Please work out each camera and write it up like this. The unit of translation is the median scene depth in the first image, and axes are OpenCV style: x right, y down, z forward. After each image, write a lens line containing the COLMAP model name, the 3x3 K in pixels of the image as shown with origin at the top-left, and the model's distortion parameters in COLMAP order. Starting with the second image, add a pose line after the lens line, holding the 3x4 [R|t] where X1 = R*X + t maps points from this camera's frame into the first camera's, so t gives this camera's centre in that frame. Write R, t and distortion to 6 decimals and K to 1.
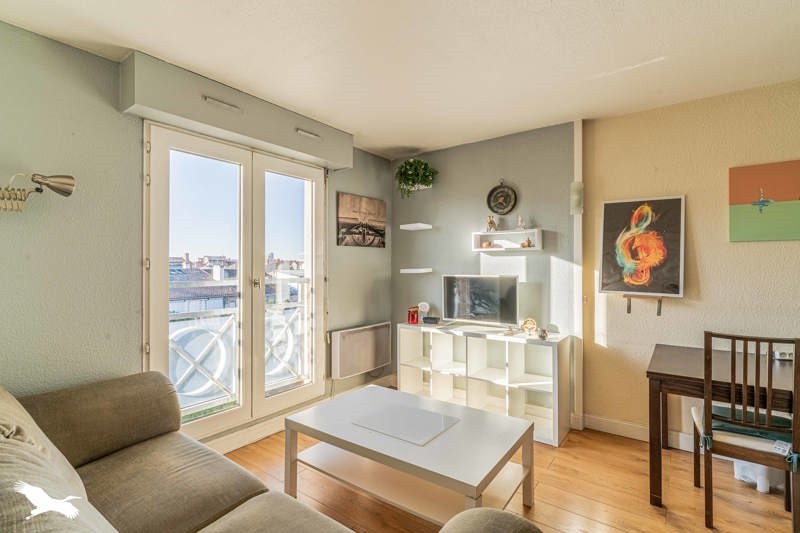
lens RADIAL K [[388.2, 0, 397.8], [0, 388.2, 264.5], [0, 0, 1]] dist [0.003638, 0.000122]
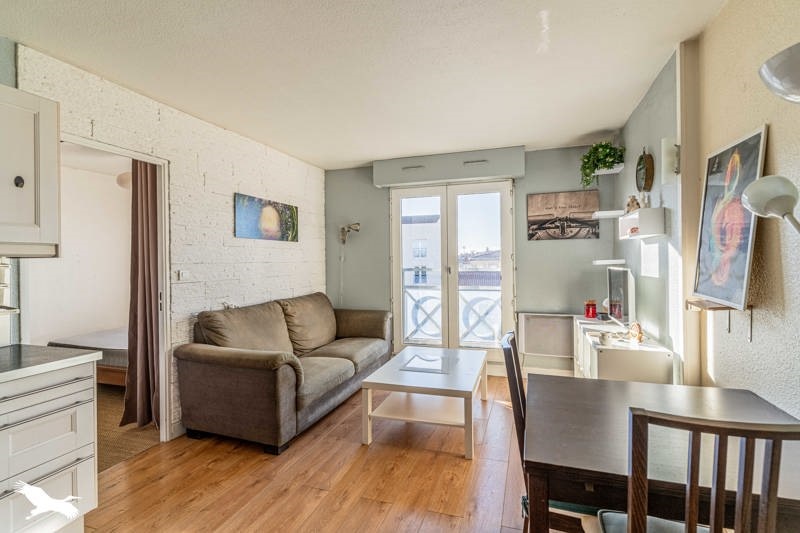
lens RADIAL K [[388.2, 0, 397.4], [0, 388.2, 262.6], [0, 0, 1]] dist [0.003638, 0.000122]
pose [[0.295772, 0.008203, -0.955223, 0.818268], [0.011345, 0.999862, 0.012099, -0.001149], [0.955191, -0.014415, 0.295639, 0.267975]]
